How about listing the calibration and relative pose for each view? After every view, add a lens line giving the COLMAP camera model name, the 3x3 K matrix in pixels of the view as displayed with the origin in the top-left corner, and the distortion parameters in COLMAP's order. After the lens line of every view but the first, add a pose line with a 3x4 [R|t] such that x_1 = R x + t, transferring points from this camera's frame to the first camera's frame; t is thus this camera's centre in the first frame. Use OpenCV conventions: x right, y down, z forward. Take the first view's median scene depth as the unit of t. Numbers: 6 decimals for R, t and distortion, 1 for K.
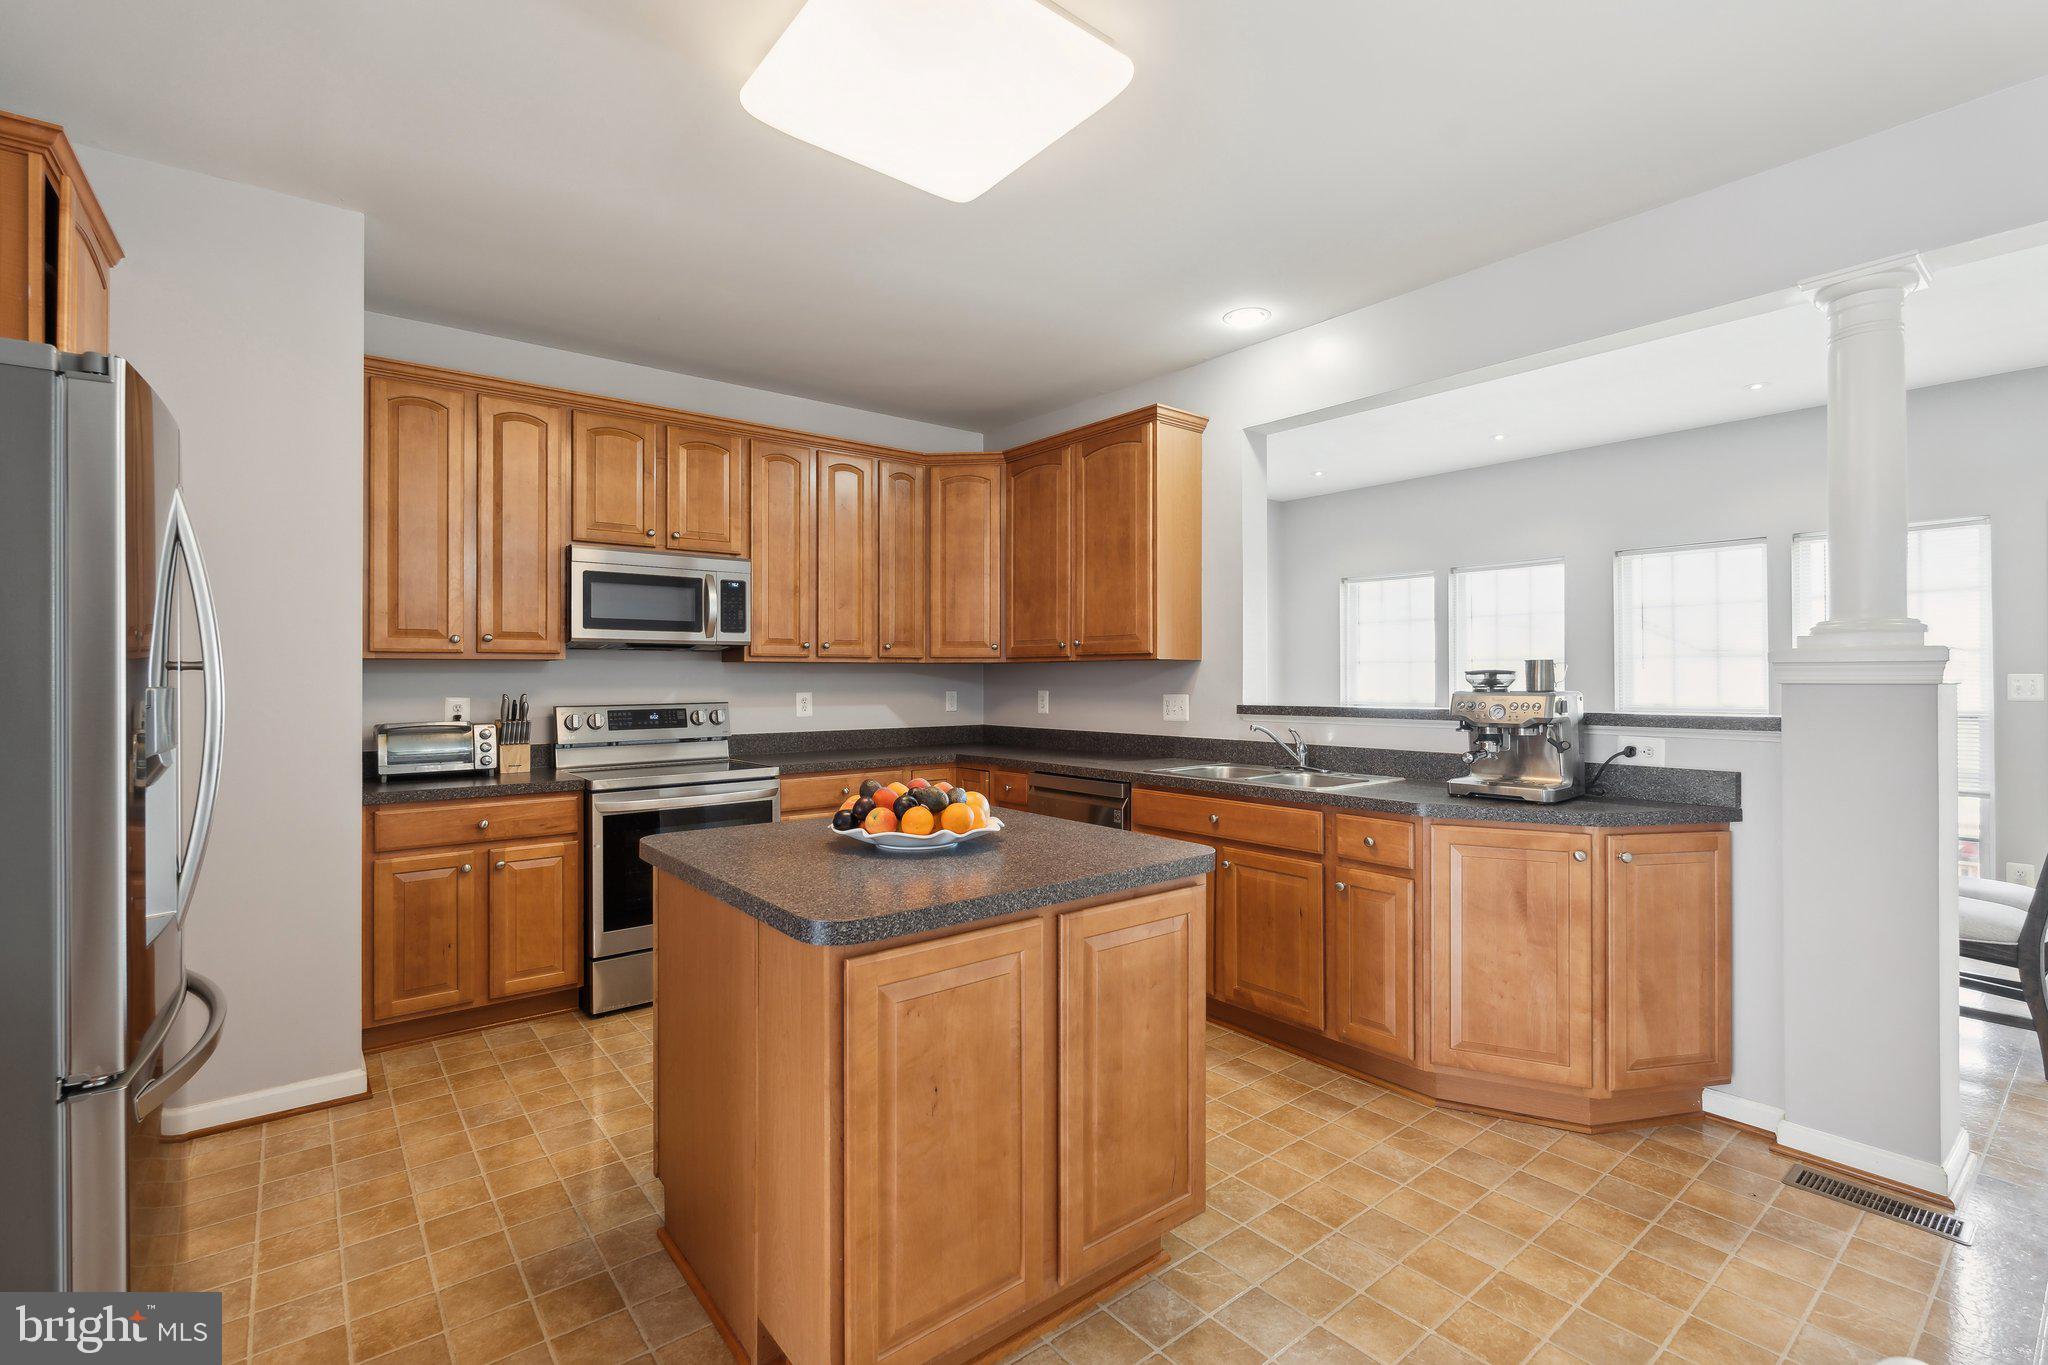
lens RADIAL K [[918.6, 0, 1015.0], [0, 918.6, 671.2], [0, 0, 1]] dist [-0.004703, -0.000488]
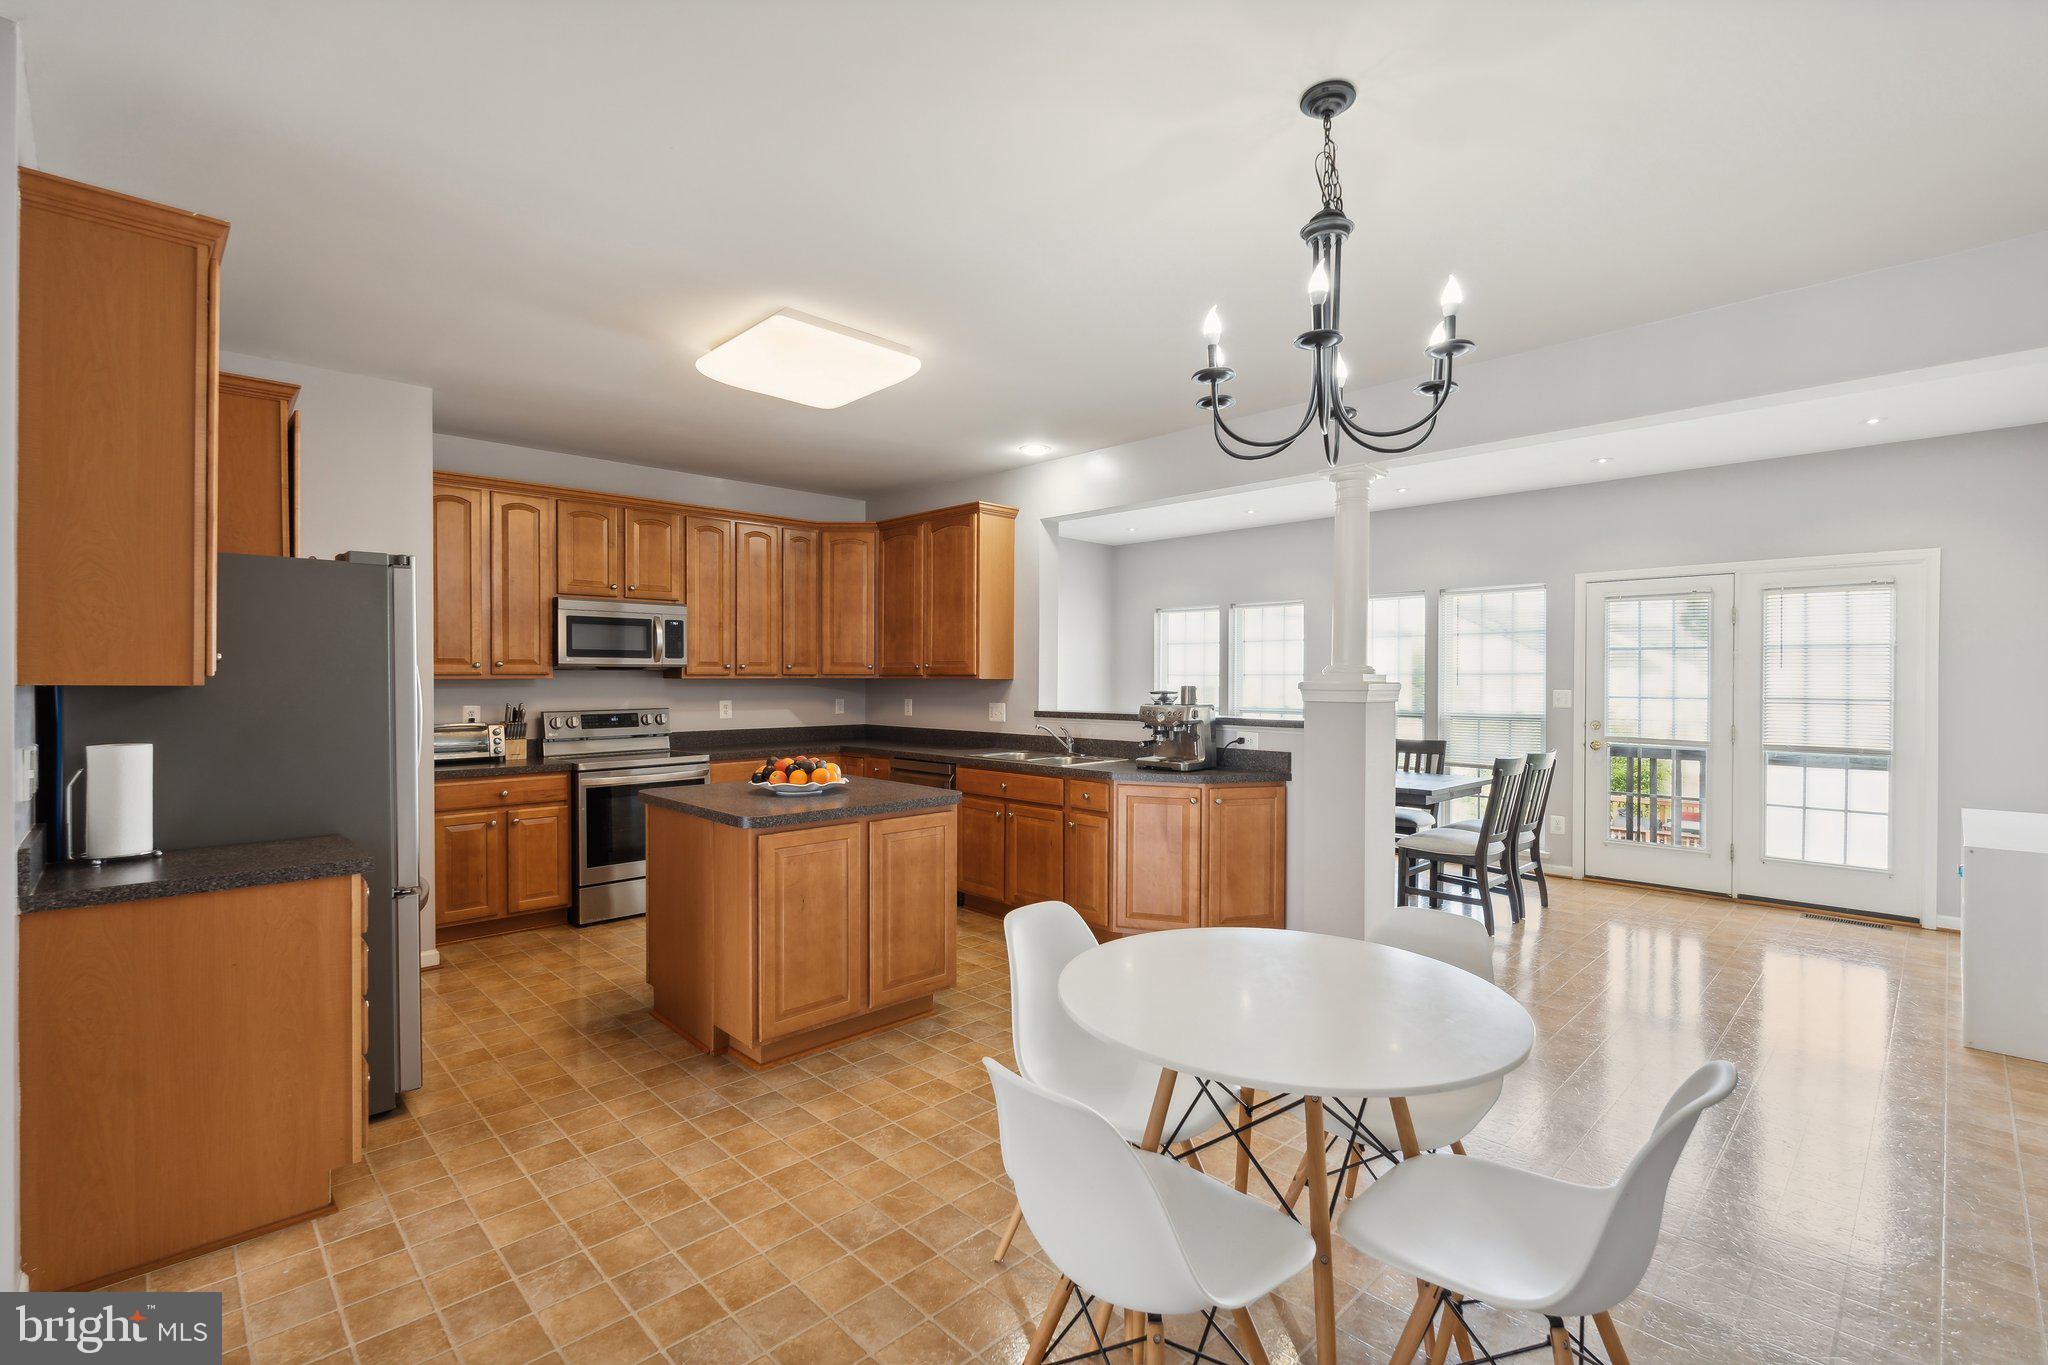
lens RADIAL K [[918.6, 0, 1018.4], [0, 918.6, 682.2], [0, 0, 1]] dist [-0.004703, -0.000488]
pose [[0.995344, 0.002974, 0.096343, 0.097248], [-0.004246, 0.999906, 0.013007, -0.033952], [-0.096295, -0.013356, 0.995263, -0.548899]]
